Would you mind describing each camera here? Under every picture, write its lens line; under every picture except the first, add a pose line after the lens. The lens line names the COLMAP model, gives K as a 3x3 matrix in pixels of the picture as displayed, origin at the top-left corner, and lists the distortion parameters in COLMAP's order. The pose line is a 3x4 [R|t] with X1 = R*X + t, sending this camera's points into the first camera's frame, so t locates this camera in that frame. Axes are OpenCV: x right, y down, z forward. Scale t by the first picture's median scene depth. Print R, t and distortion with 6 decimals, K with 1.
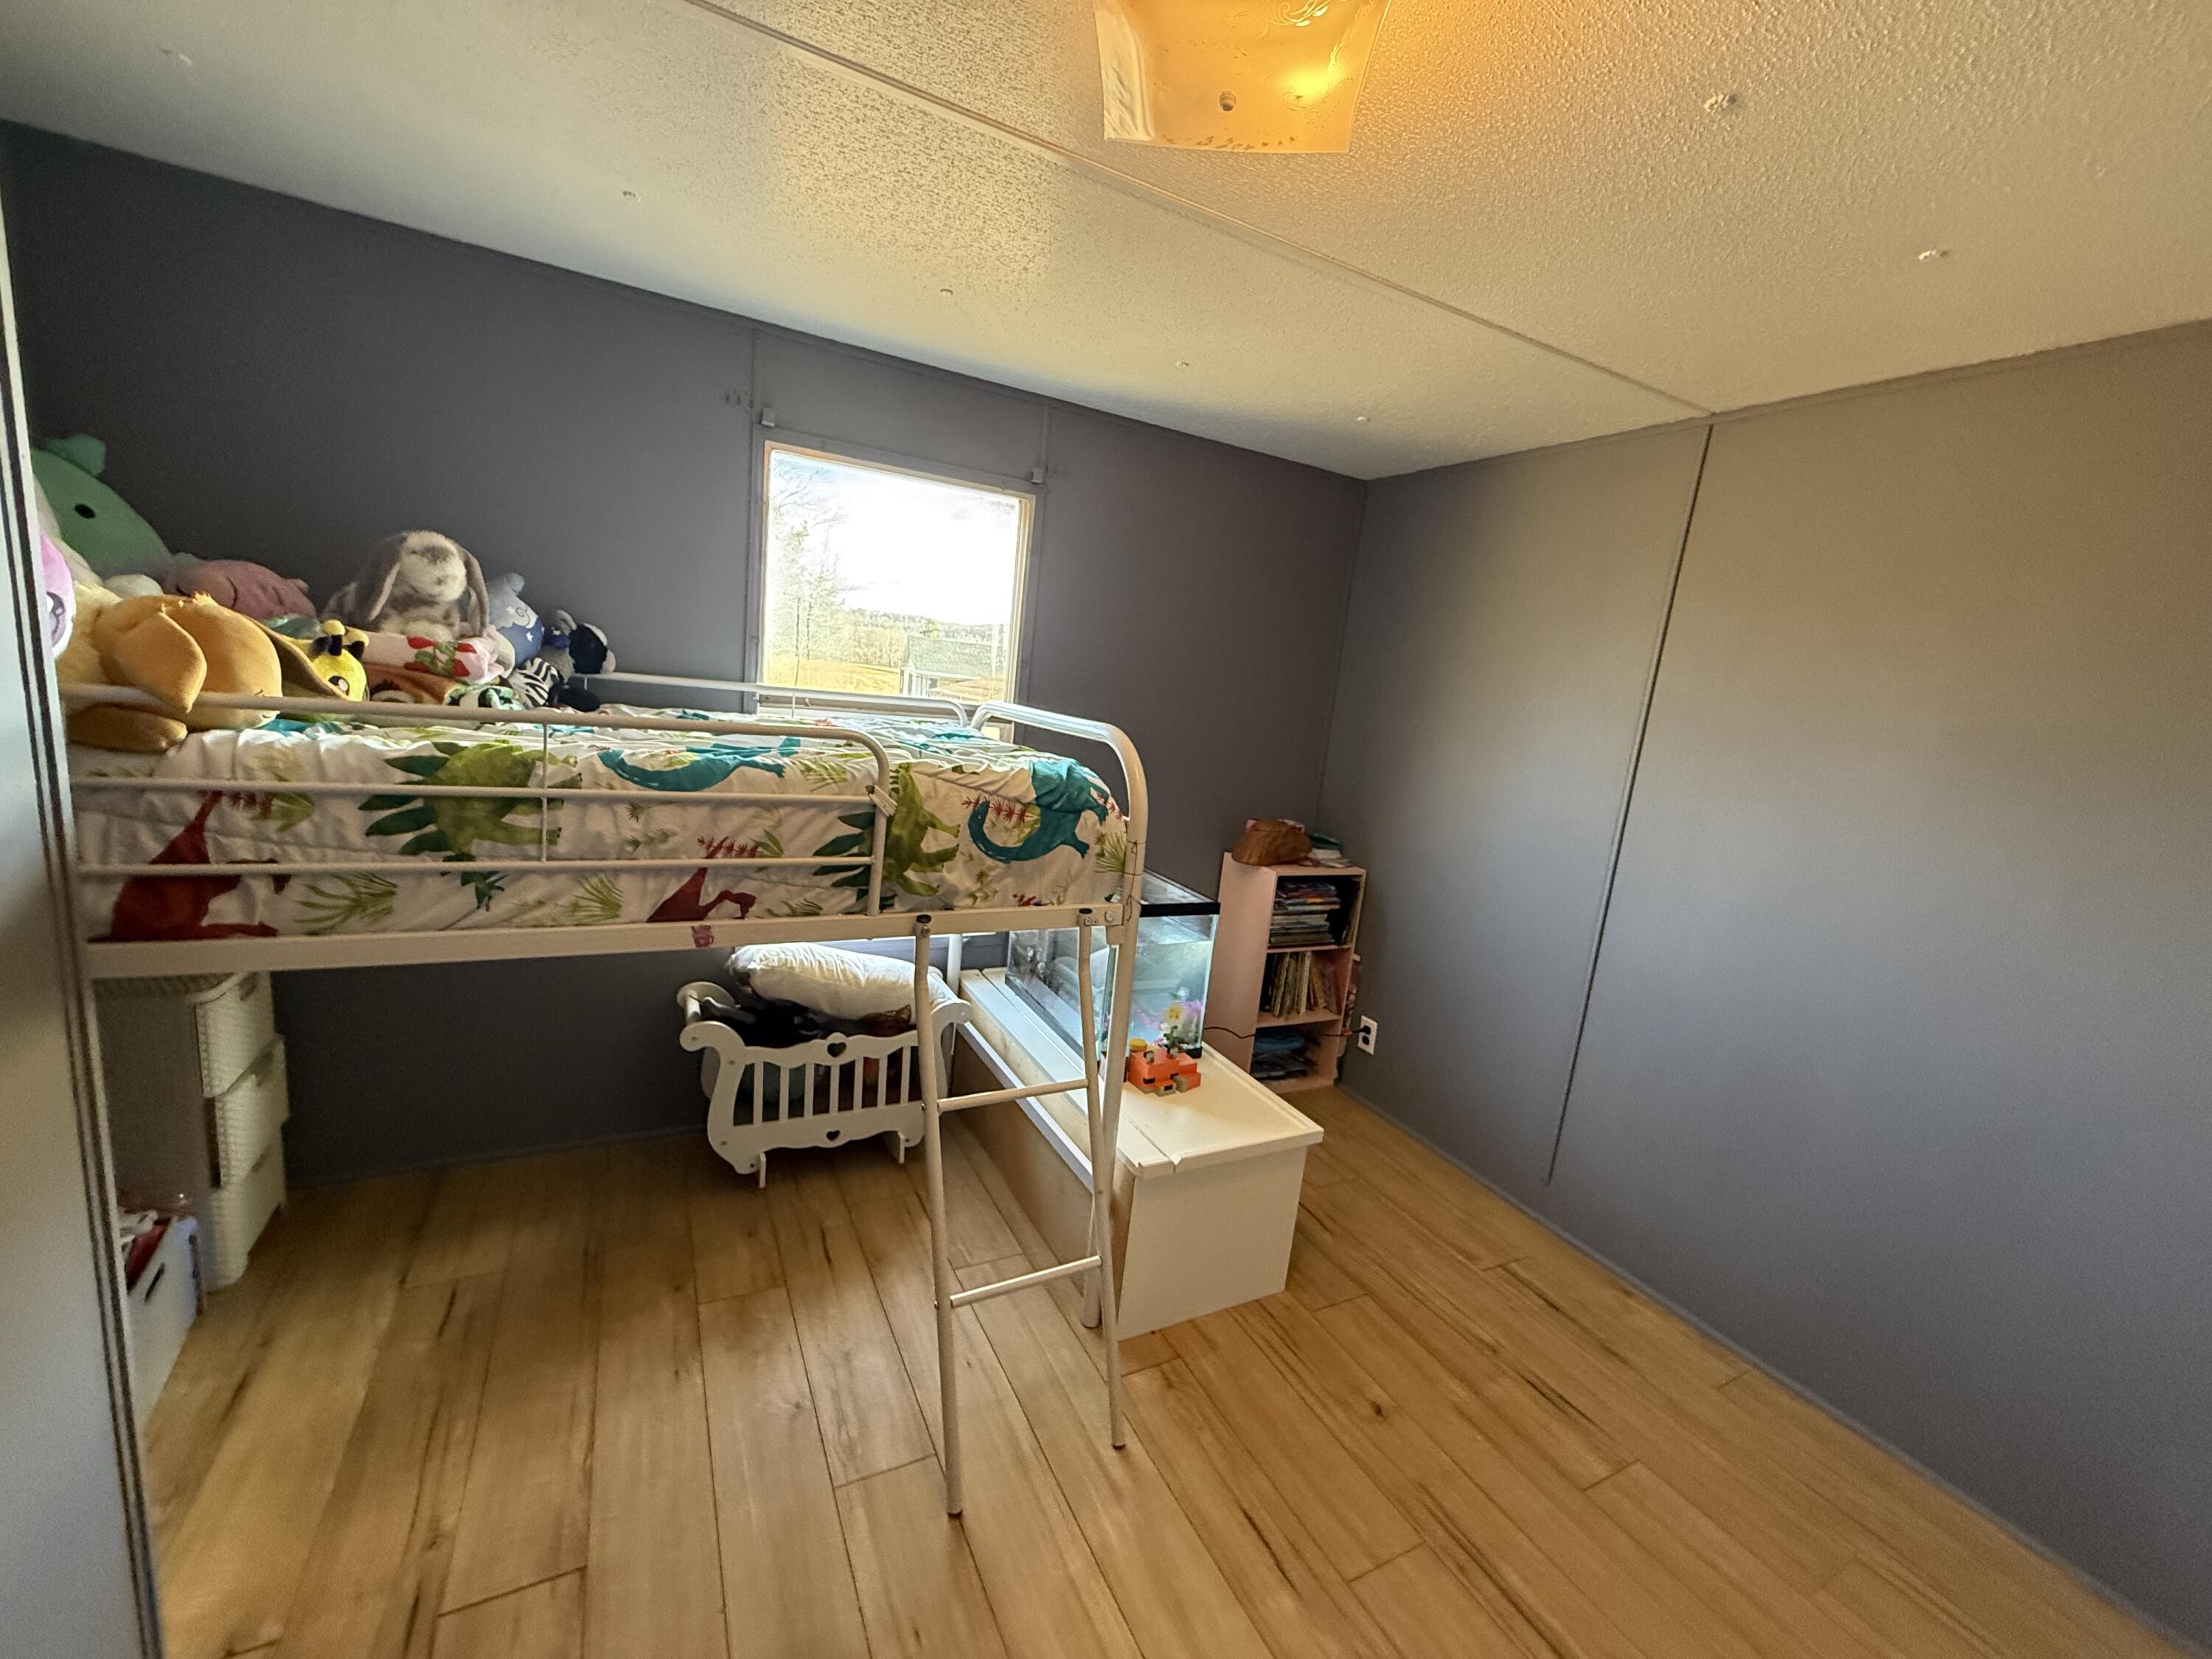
lens RADIAL K [[877.3, 0, 1106.0], [0, 877.3, 829.5], [0, 0, 1]] dist [0.002215, -0.000297]
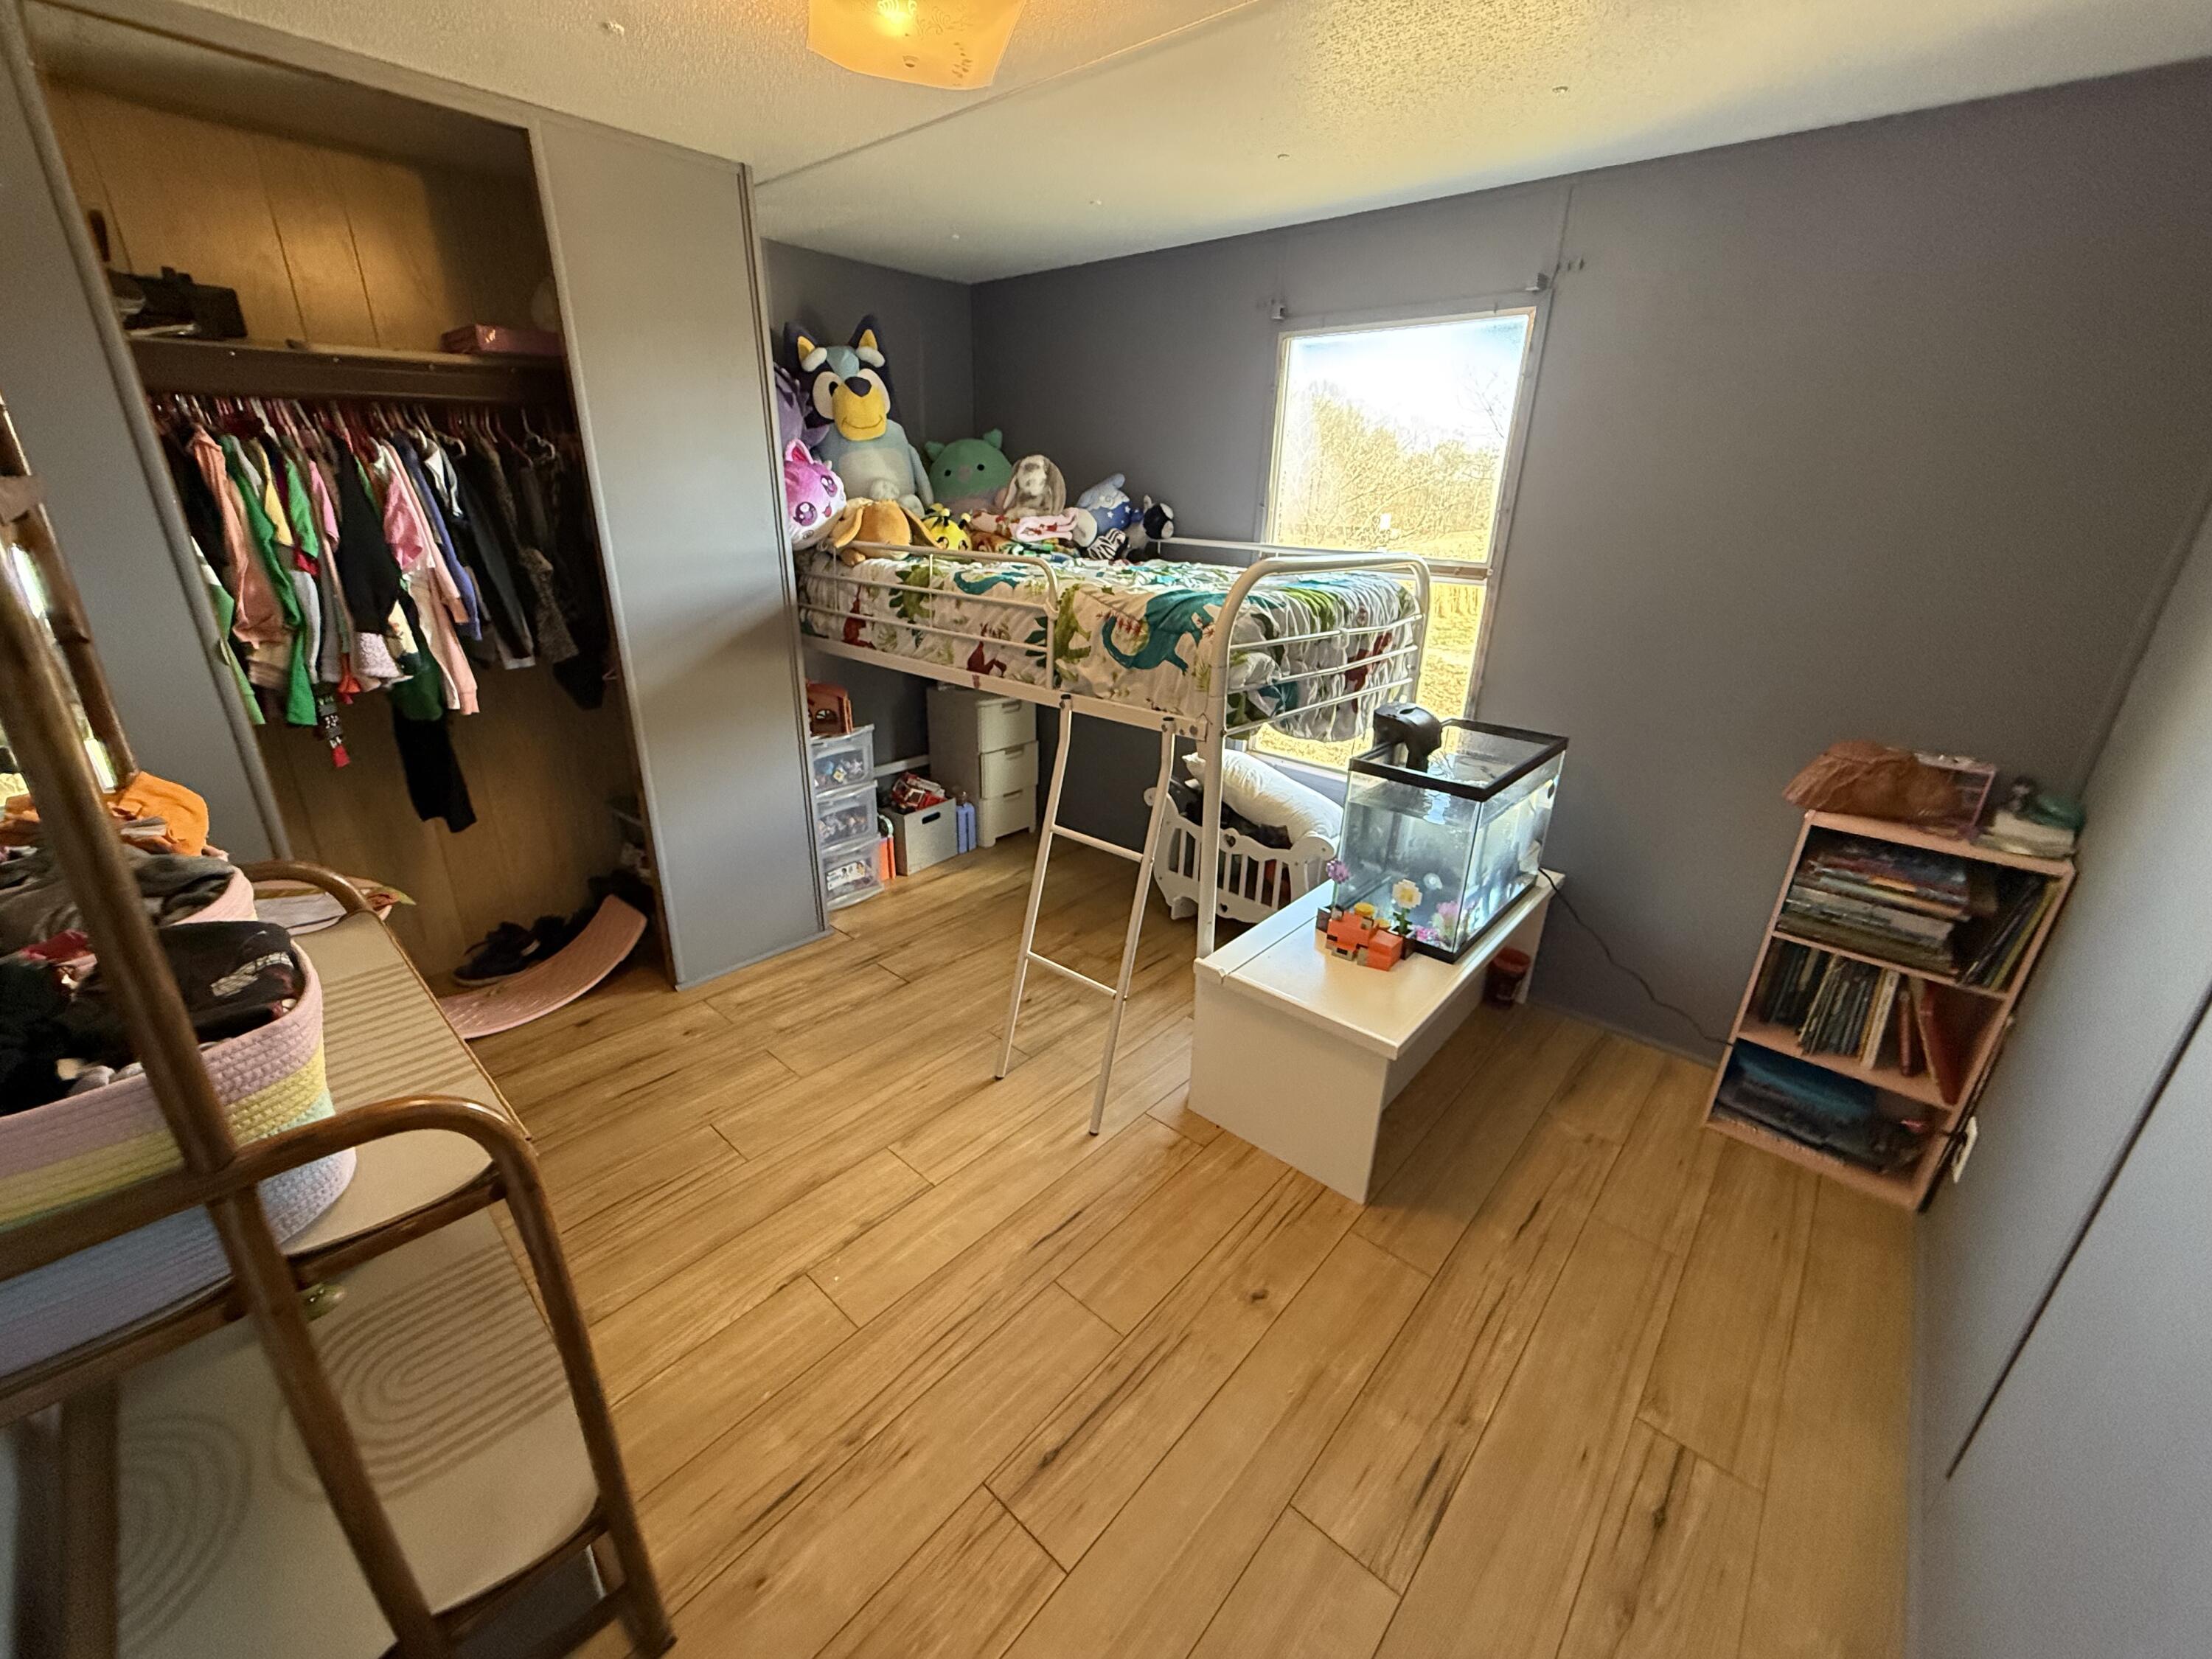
lens RADIAL K [[877.3, 0, 1106.0], [0, 877.3, 829.5], [0, 0, 1]] dist [0.002215, -0.000297]
pose [[0.361538, 0.246237, -0.899254, 1.112504], [-0.156012, 0.966874, 0.202029, 0.012946], [0.919212, 0.067253, 0.387977, 0.513770]]
